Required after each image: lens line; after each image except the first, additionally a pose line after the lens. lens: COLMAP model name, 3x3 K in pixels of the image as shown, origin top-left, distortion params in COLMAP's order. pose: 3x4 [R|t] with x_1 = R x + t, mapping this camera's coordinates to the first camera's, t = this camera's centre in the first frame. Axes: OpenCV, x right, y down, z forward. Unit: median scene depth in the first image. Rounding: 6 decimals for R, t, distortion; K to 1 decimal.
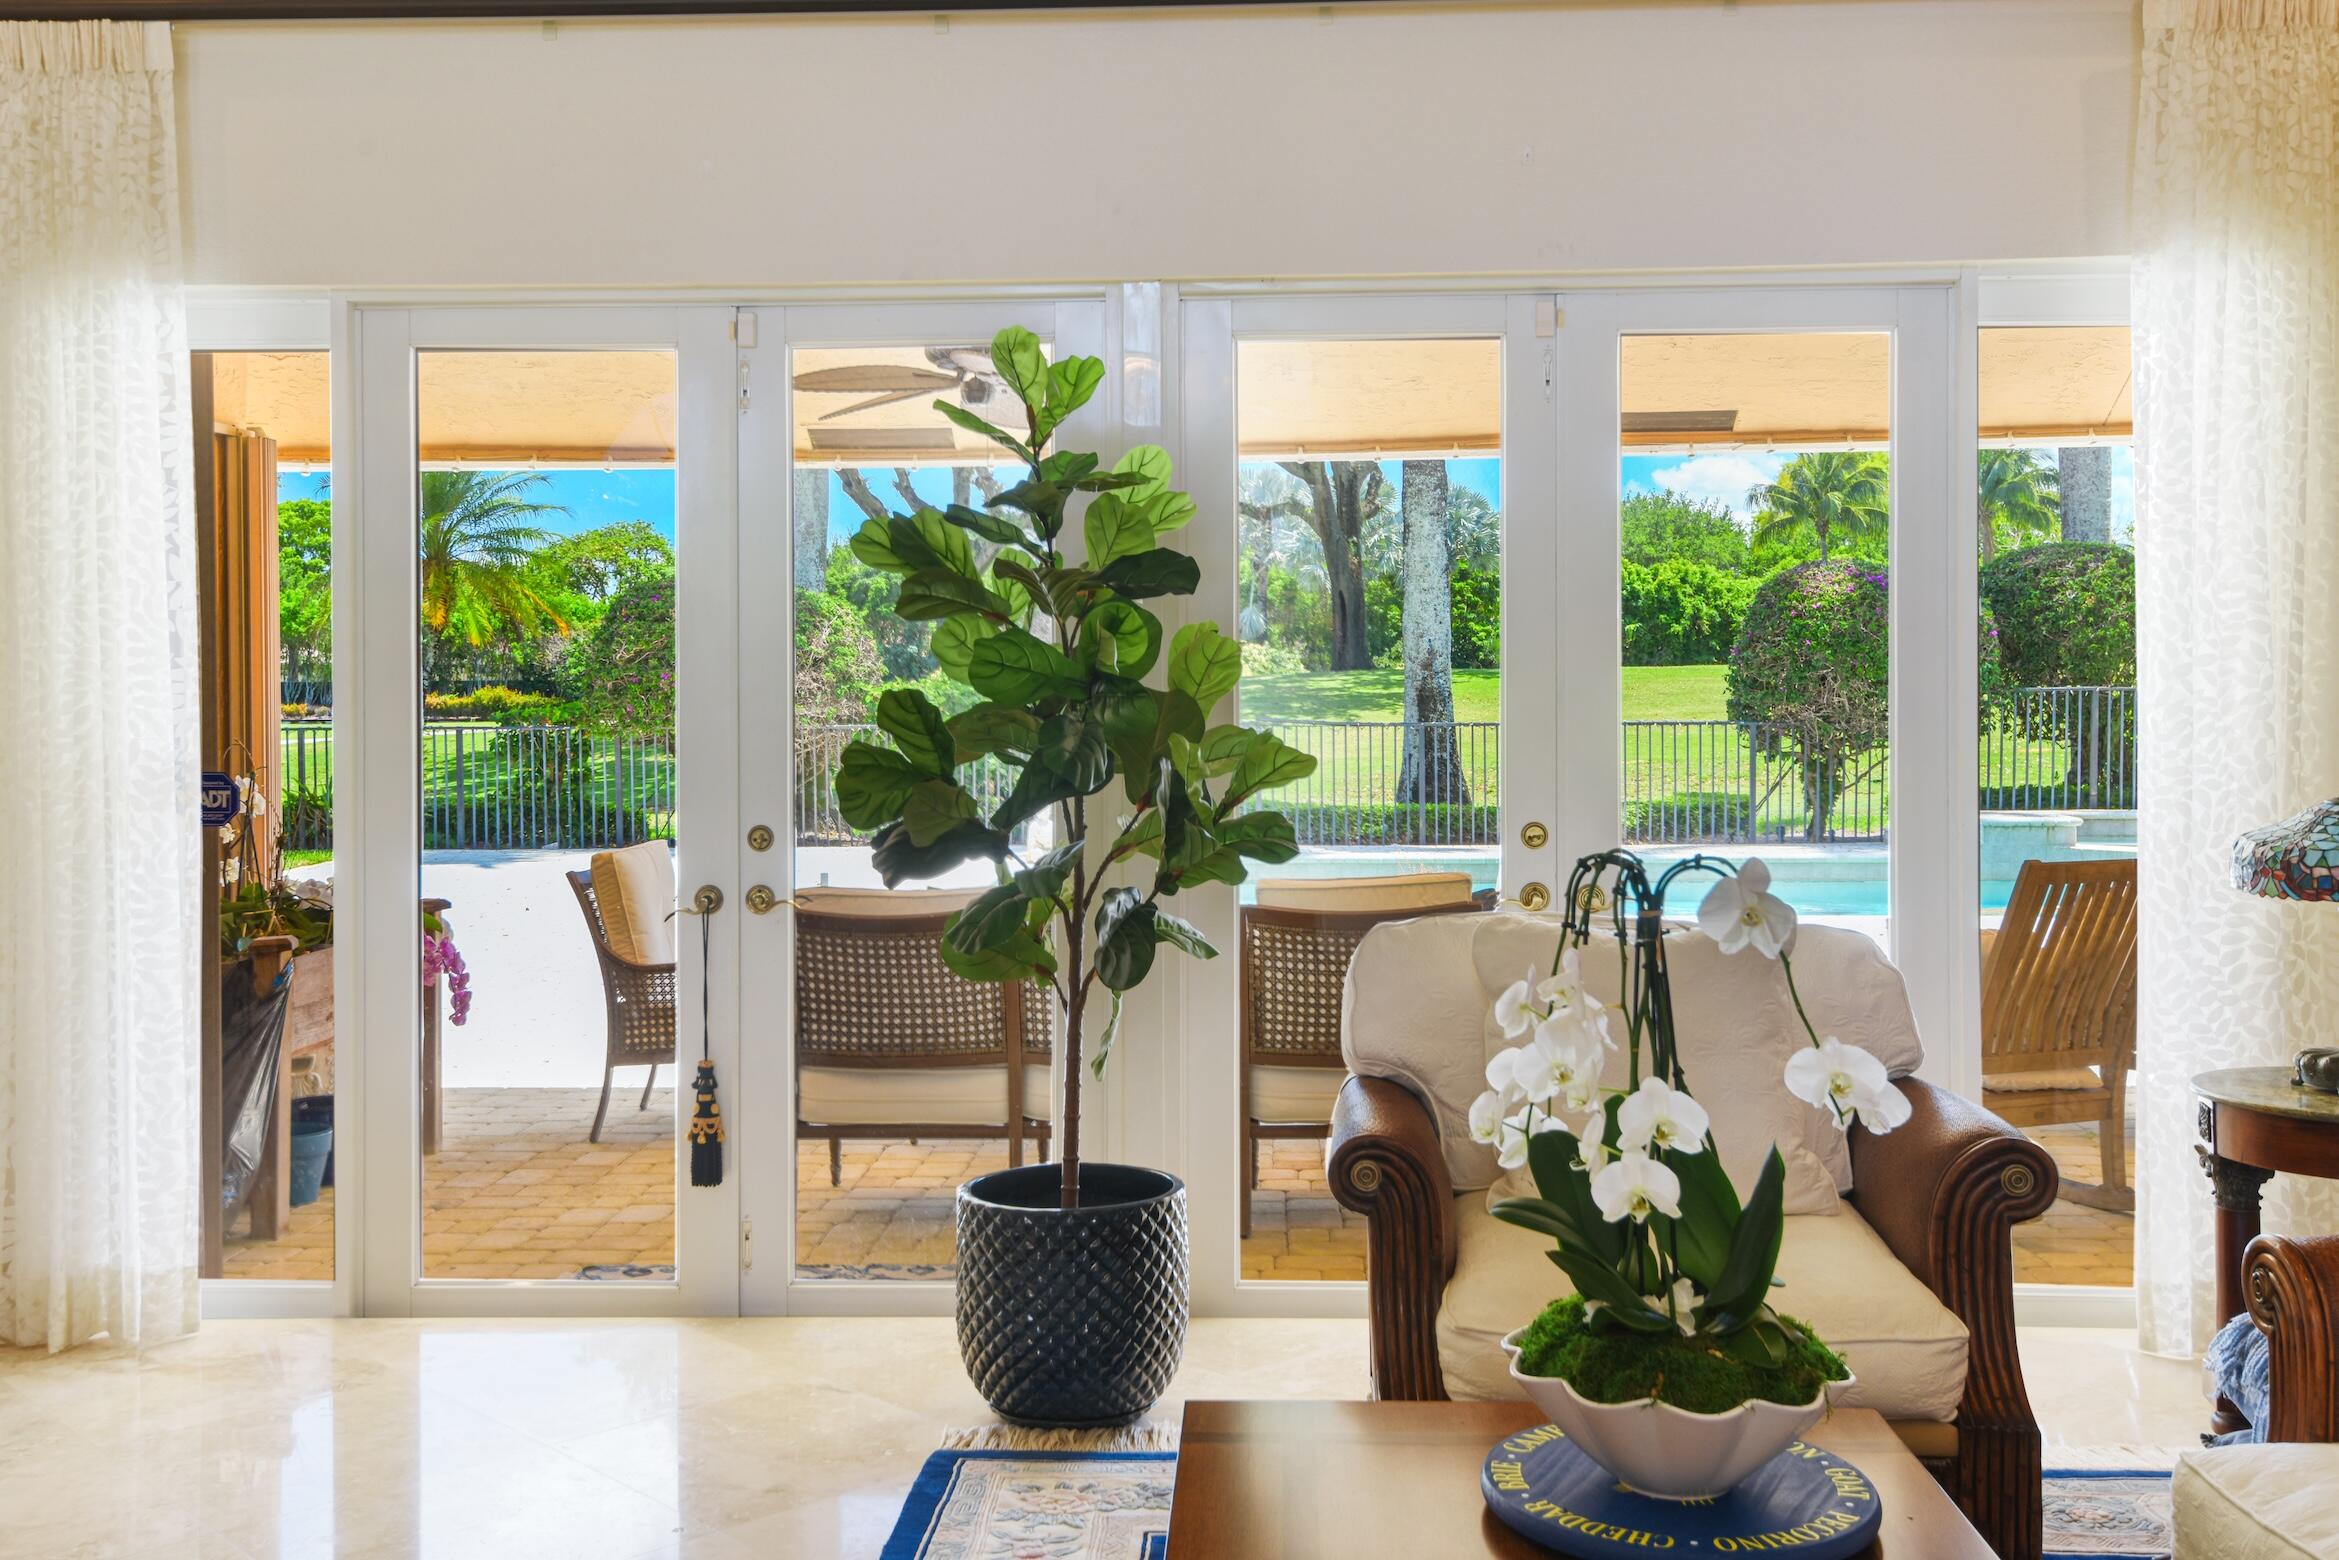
lens RADIAL K [[2420.2, 0, 1169.5], [0, 2420.2, 780.0], [0, 0, 1]] dist [0.151508, 0.002919]
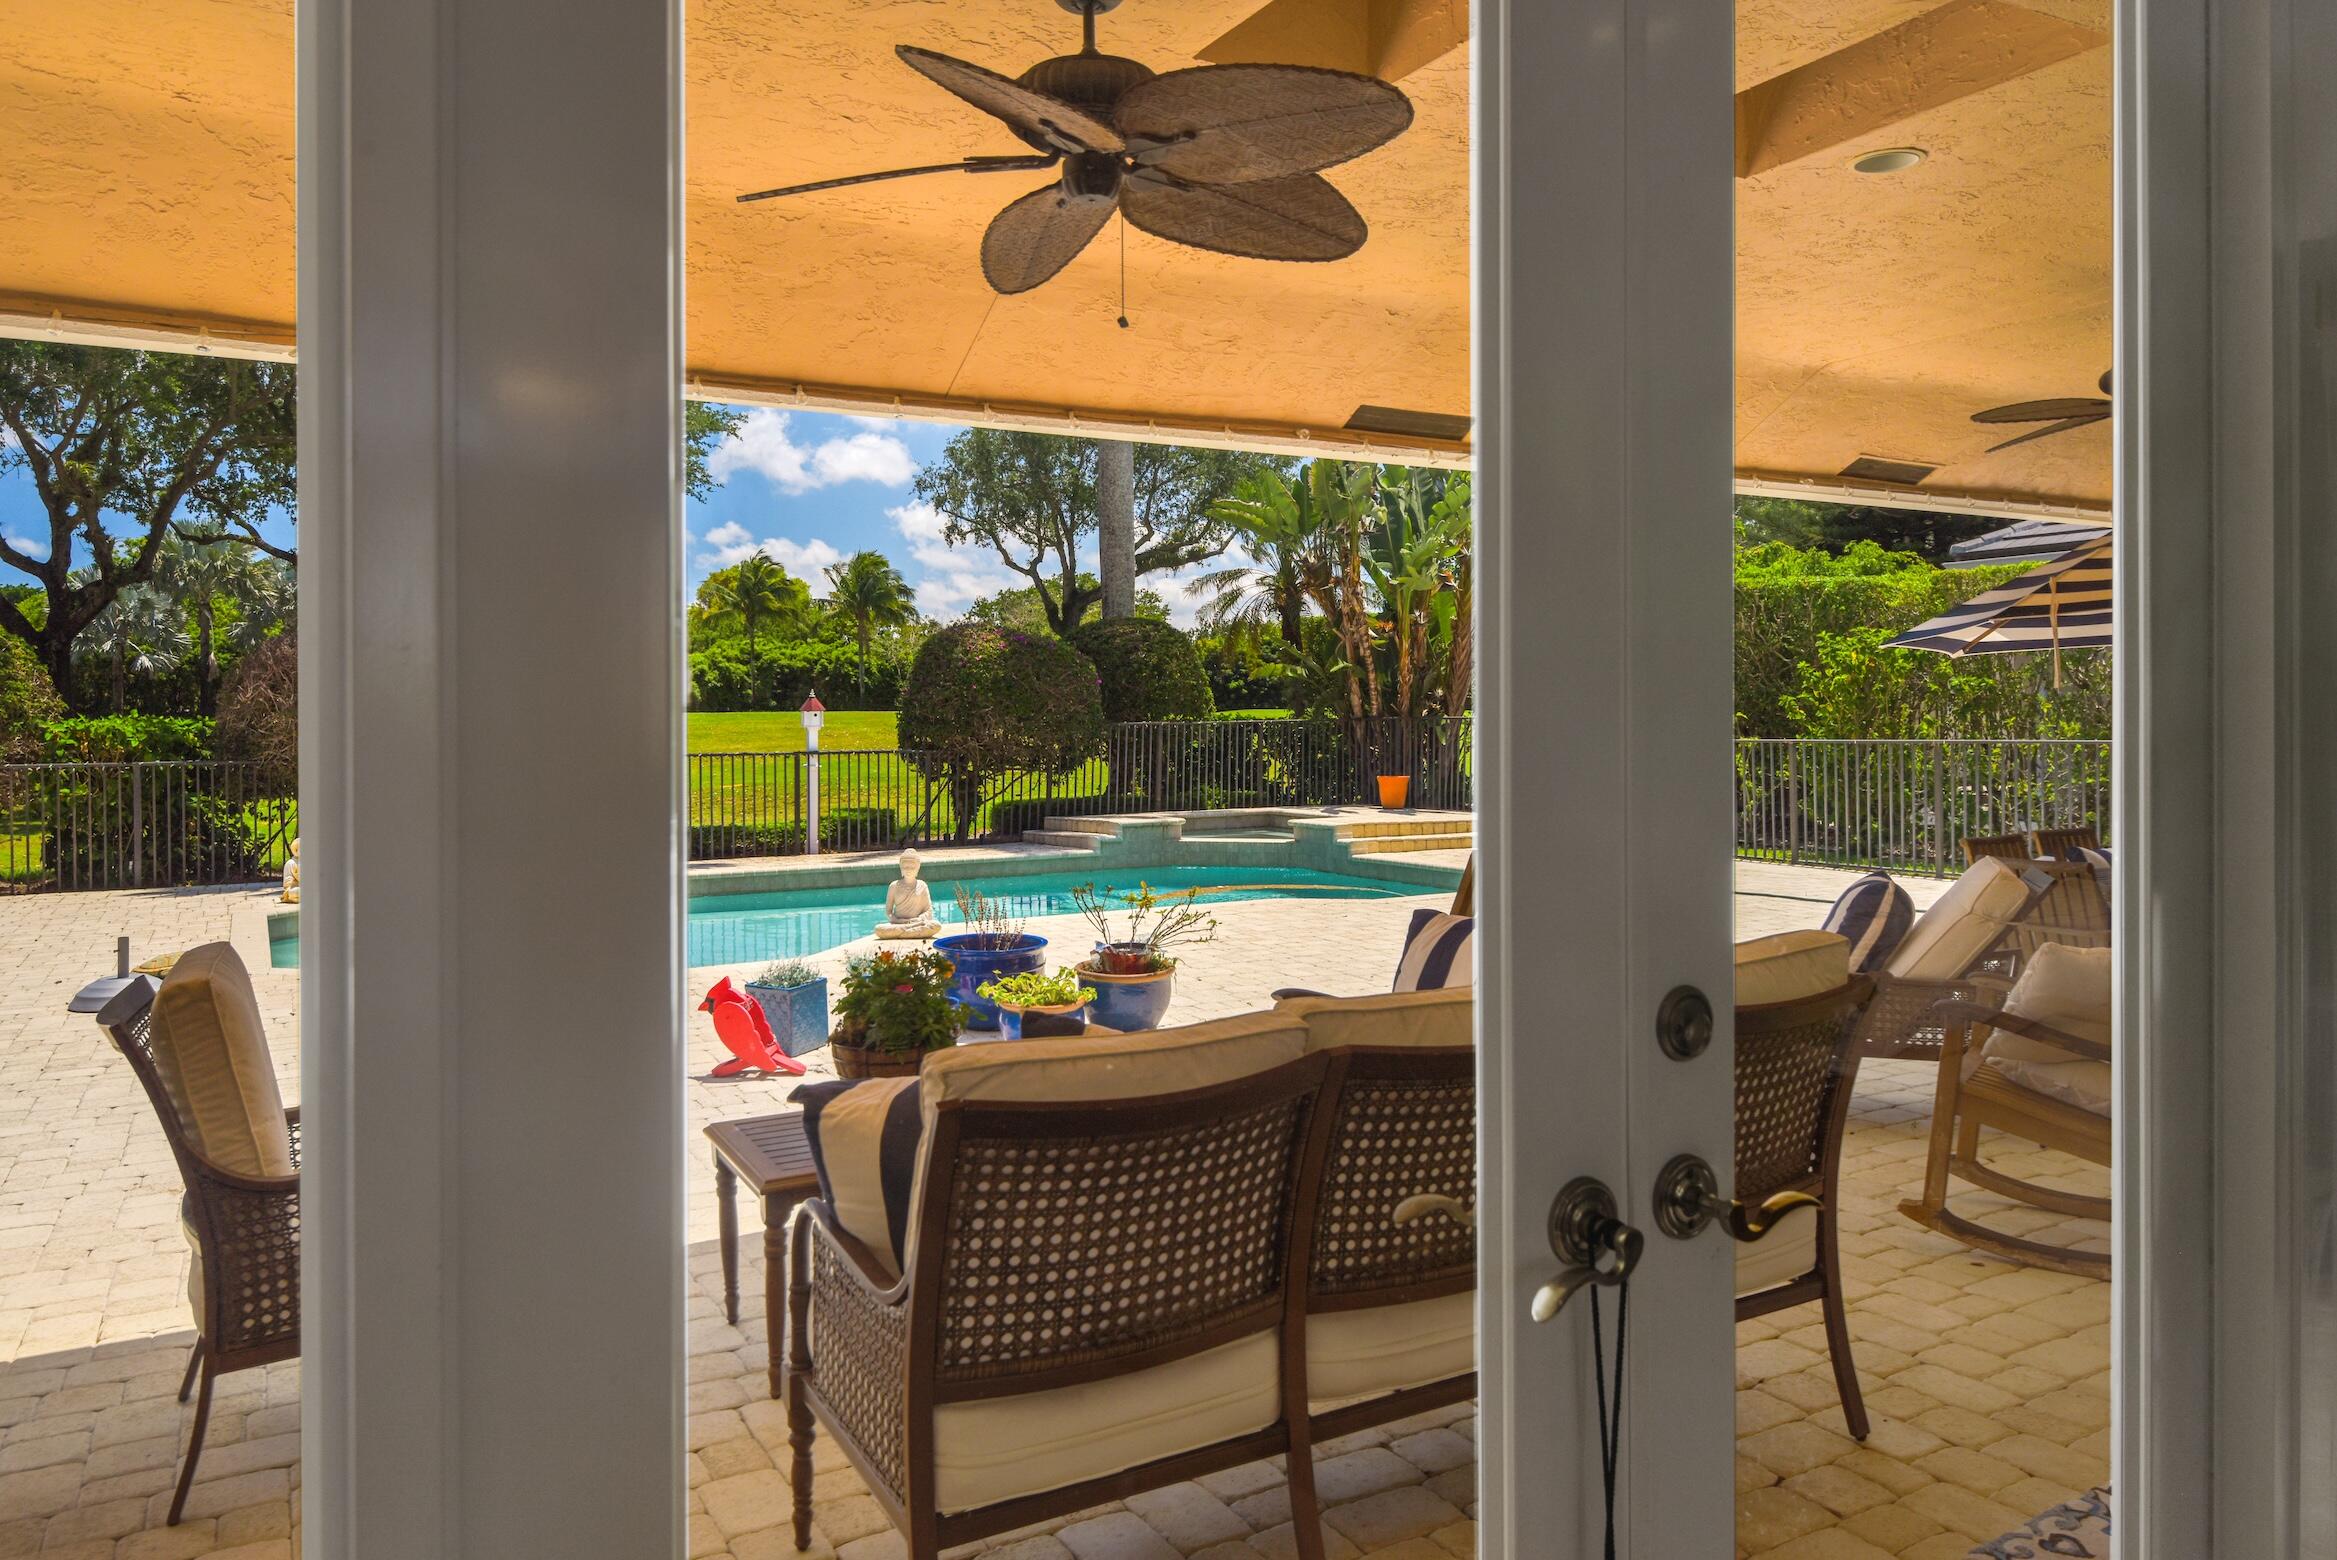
lens RADIAL K [[1602.1, 0, 1171.9], [0, 1602.1, 740.5], [0, 0, 1]] dist [0.003610, 0.000691]
pose [[0.835428, -0.008297, 0.549537, -0.103992], [0.027692, 0.999252, -0.027011, -0.003186], [-0.548901, 0.037783, 0.835033, 0.247576]]
